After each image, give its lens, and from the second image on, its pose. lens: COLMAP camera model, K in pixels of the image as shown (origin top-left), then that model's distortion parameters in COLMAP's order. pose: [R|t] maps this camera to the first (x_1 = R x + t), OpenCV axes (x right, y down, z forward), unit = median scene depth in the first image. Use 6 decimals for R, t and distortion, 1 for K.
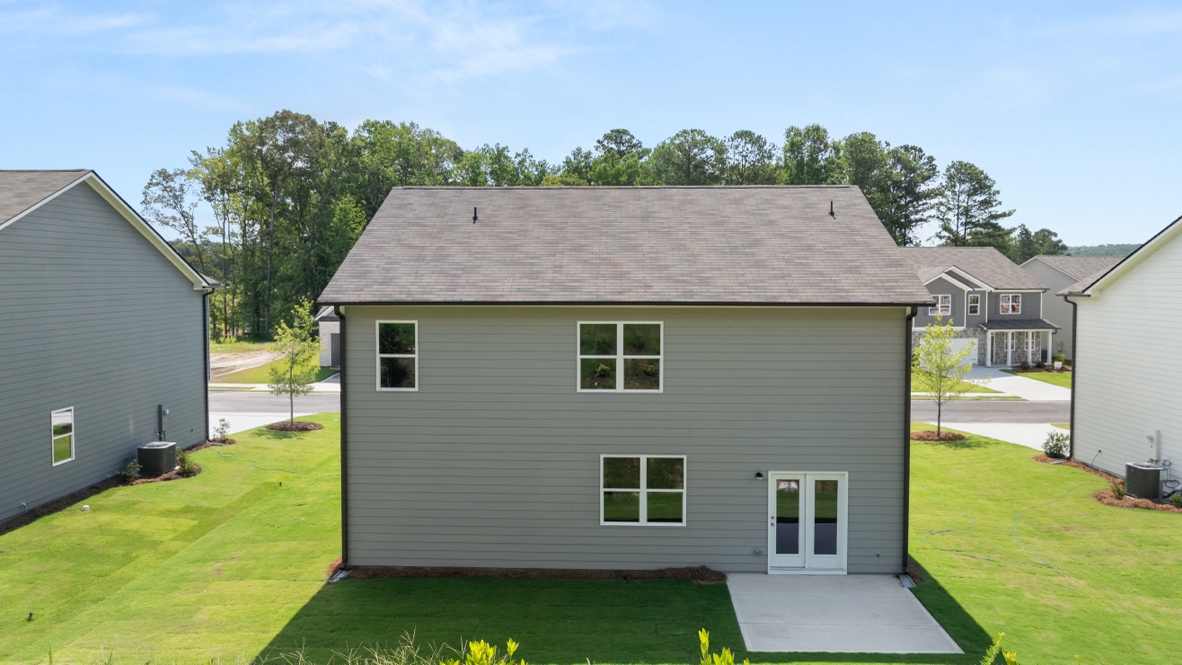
lens RADIAL K [[839.8, 0, 591.0], [0, 839.8, 332.5], [0, 0, 1]] dist [-0.020087, -0.005238]
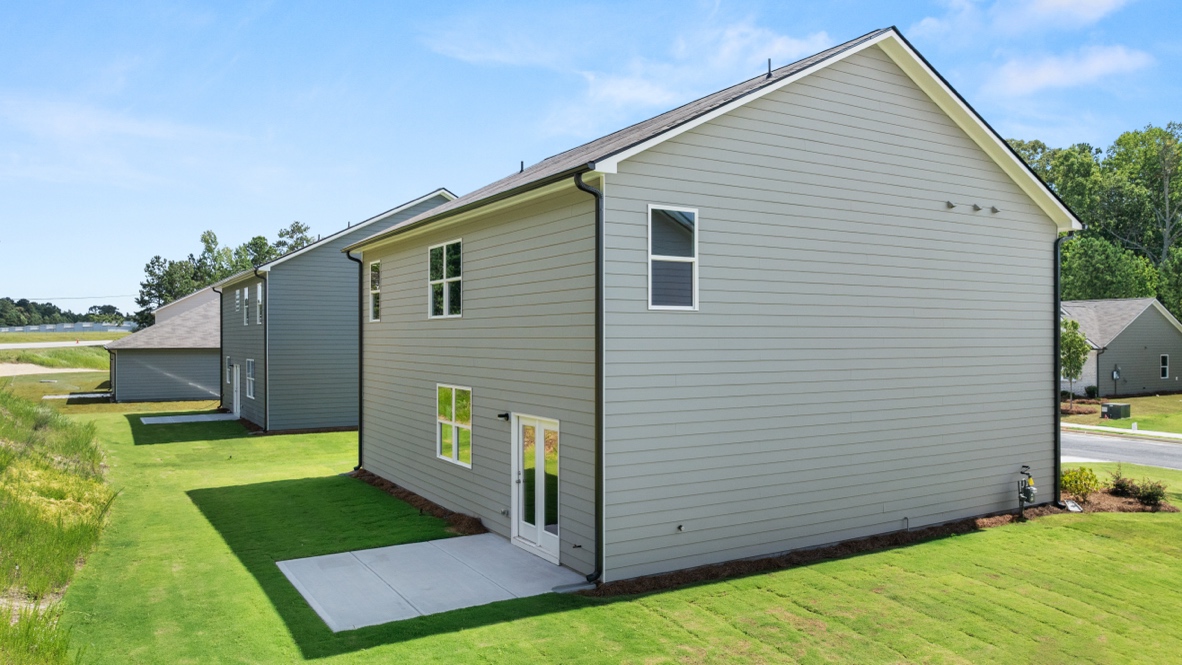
lens RADIAL K [[839.8, 0, 591.0], [0, 839.8, 332.5], [0, 0, 1]] dist [-0.020087, -0.005238]
pose [[0.567825, 0.003173, -0.823143, 0.880578], [-0.061314, 0.997378, -0.038451, 0.111756], [0.820862, 0.072304, 0.566531, 0.579238]]
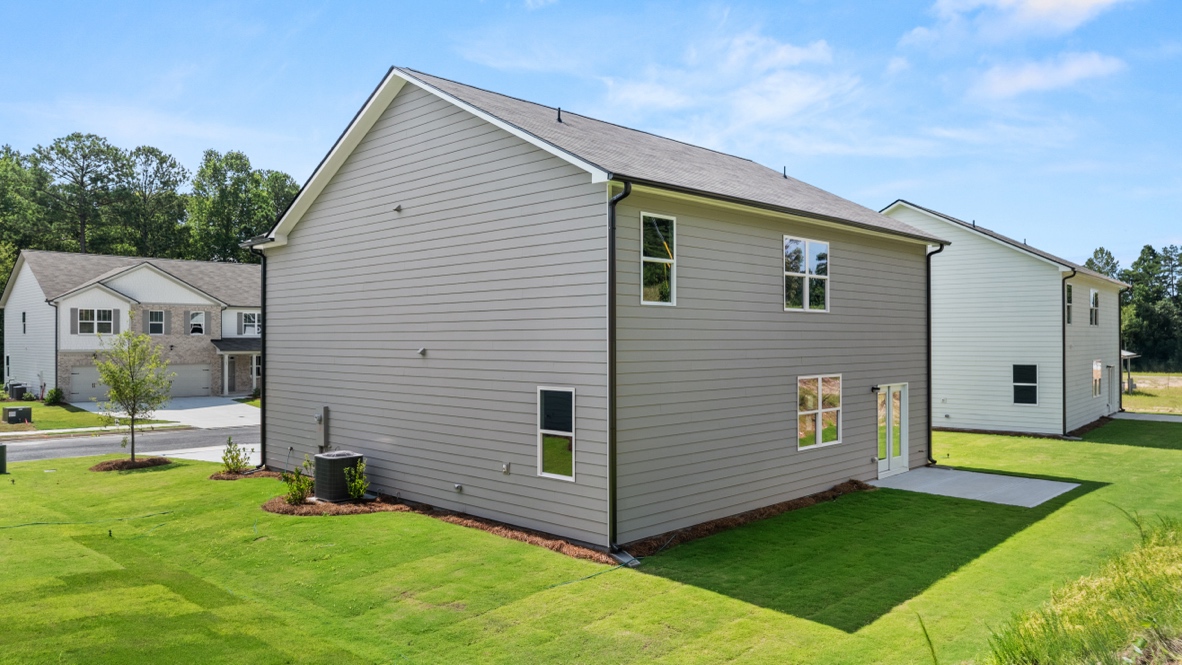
lens RADIAL K [[839.8, 0, 591.0], [0, 839.8, 332.5], [0, 0, 1]] dist [-0.020087, -0.005238]
pose [[0.660899, 0.009661, 0.750412, -0.841218], [0.052728, 0.996848, -0.059273, 0.138609], [-0.748620, 0.078741, 0.658307, 0.532677]]
